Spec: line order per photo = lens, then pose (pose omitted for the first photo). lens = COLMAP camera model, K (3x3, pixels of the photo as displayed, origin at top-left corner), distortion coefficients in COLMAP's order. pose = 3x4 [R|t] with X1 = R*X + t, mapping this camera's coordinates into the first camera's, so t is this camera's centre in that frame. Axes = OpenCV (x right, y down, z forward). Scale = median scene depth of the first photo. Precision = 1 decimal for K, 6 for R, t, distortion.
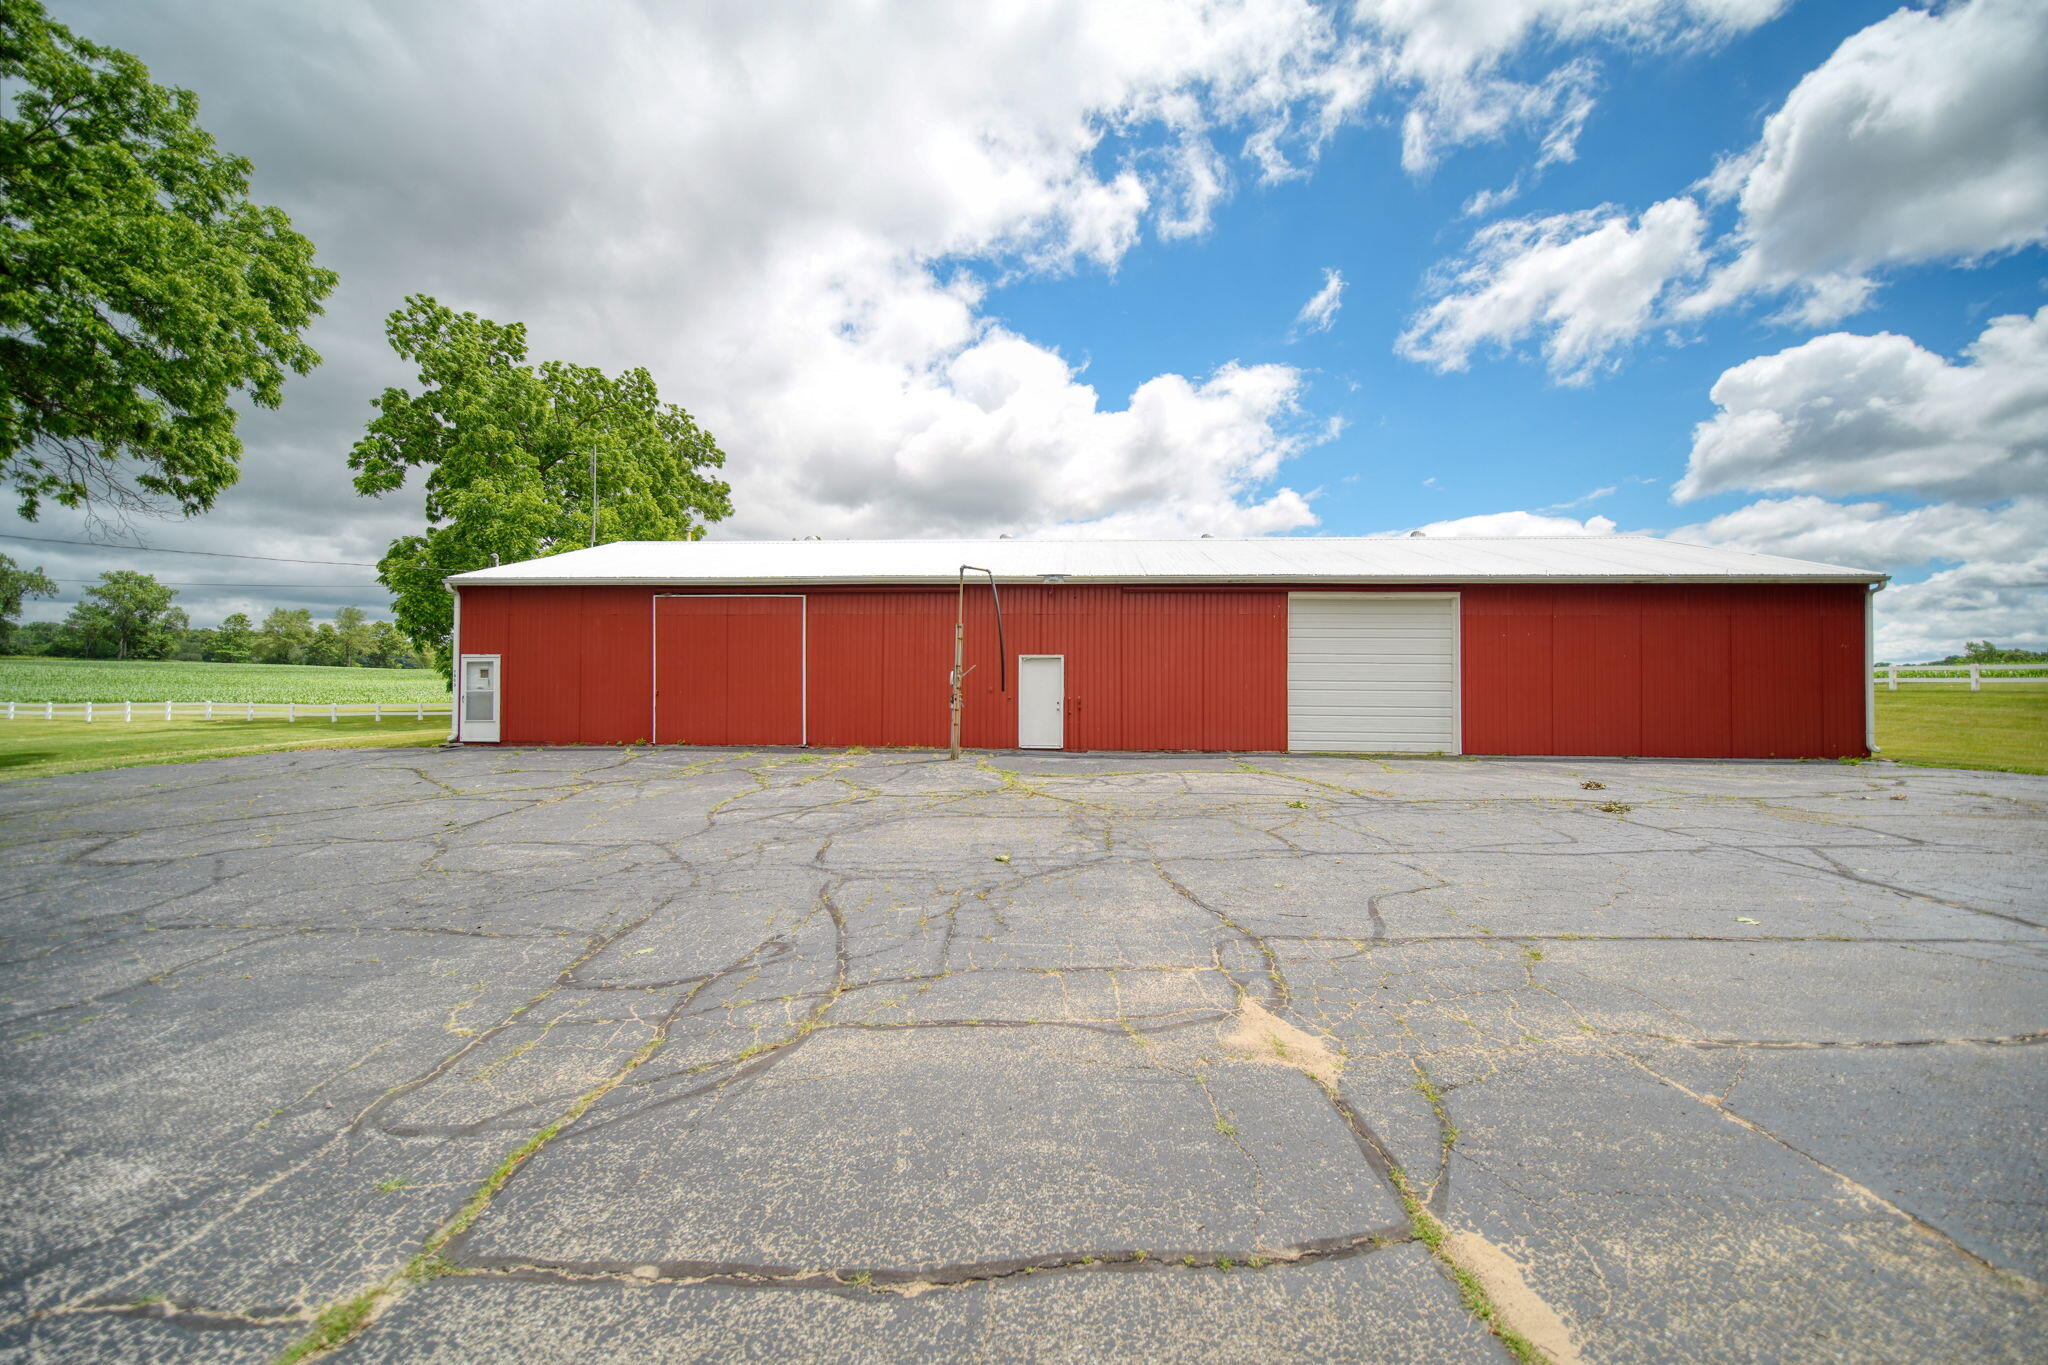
lens RADIAL K [[709.5, 0, 1024.0], [0, 709.5, 682.5], [0, 0, 1]] dist [-0.002091, 0.000056]
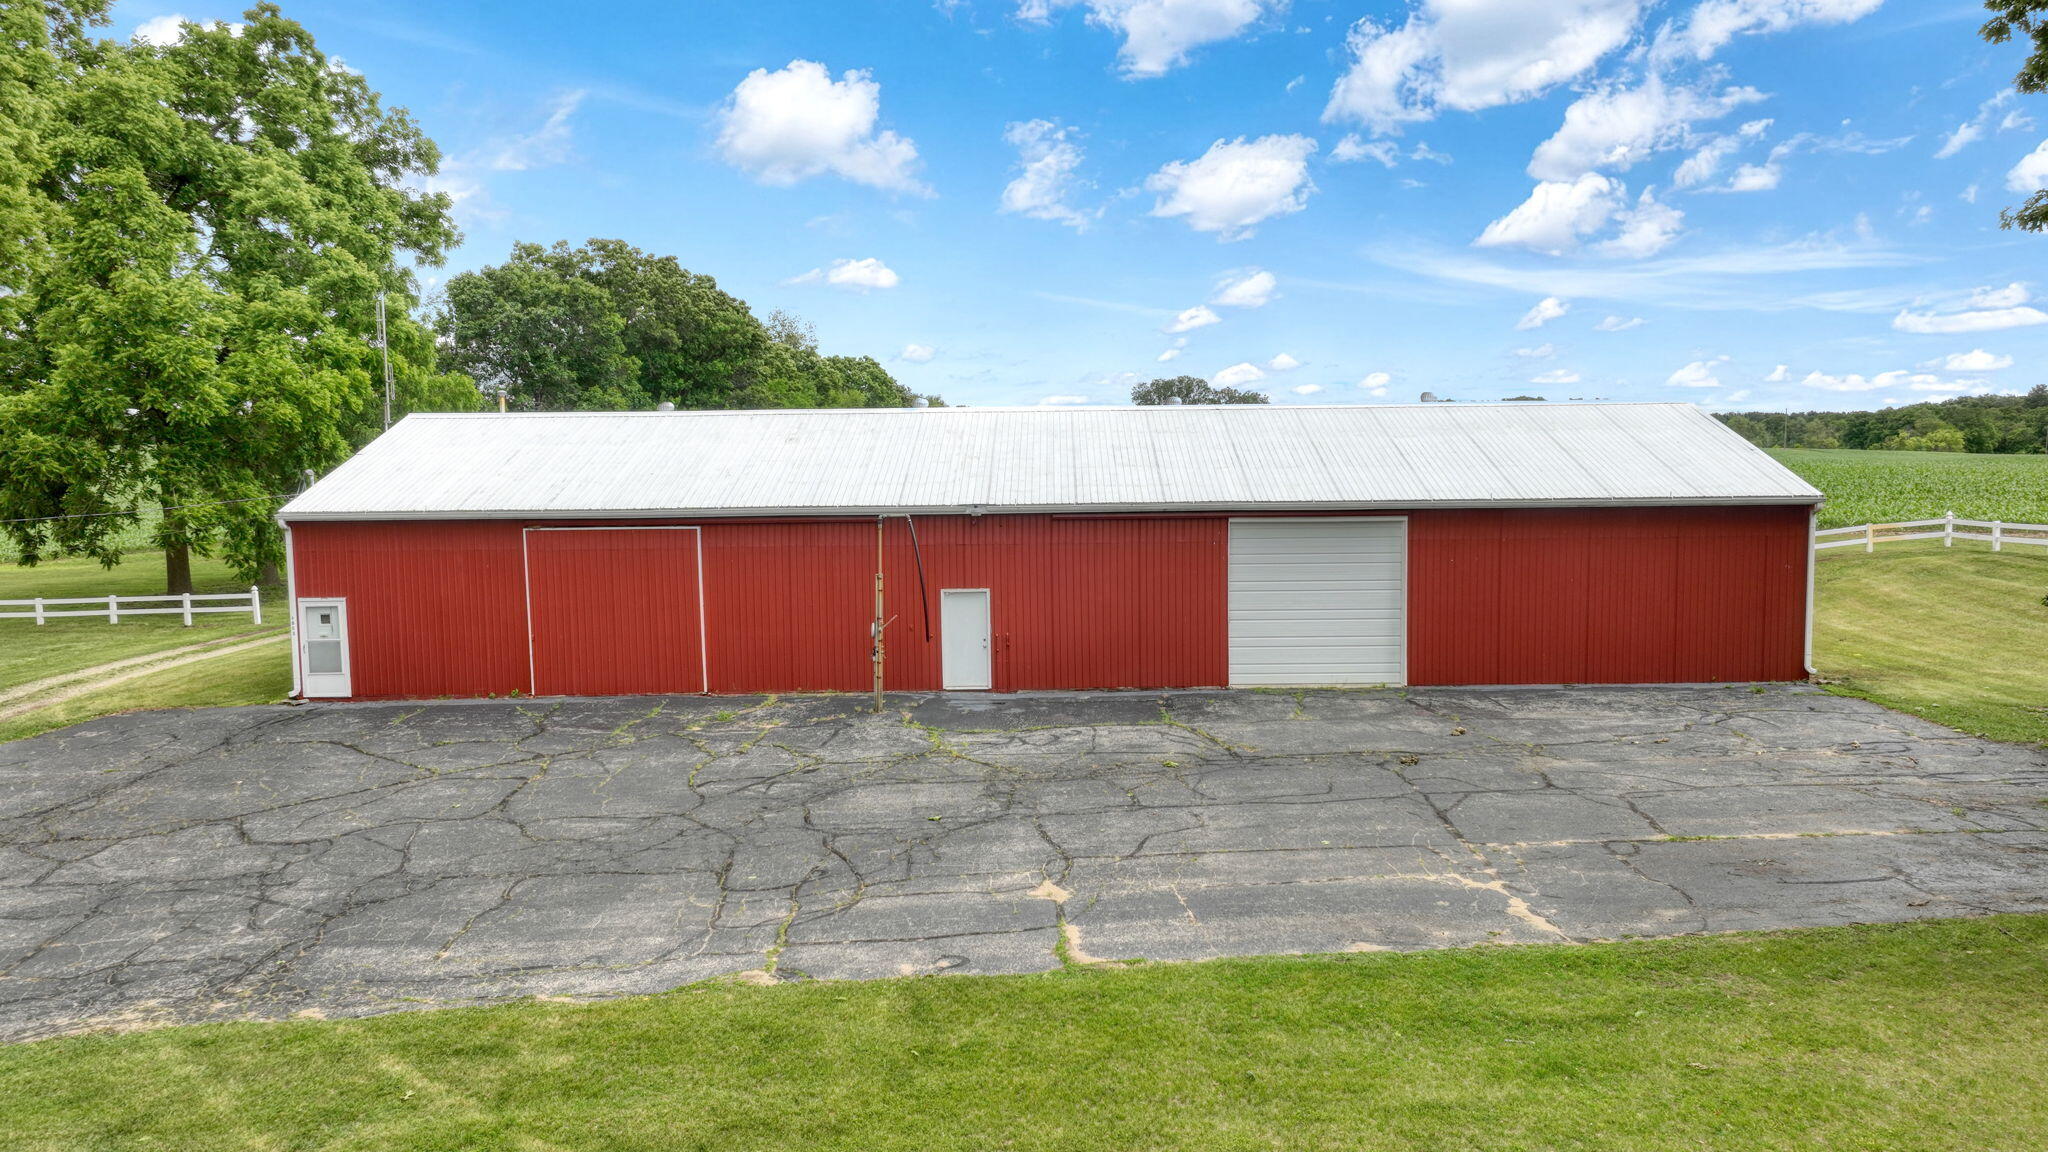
lens RADIAL K [[1464.8, 0, 1038.3], [0, 1464.8, 580.0], [0, 0, 1]] dist [0.000913, 0.009327]
pose [[0.998029, -0.024631, 0.057723, 0.010259], [0.018238, 0.993900, 0.108764, -0.276856], [-0.060050, -0.107497, 0.992390, -0.960740]]
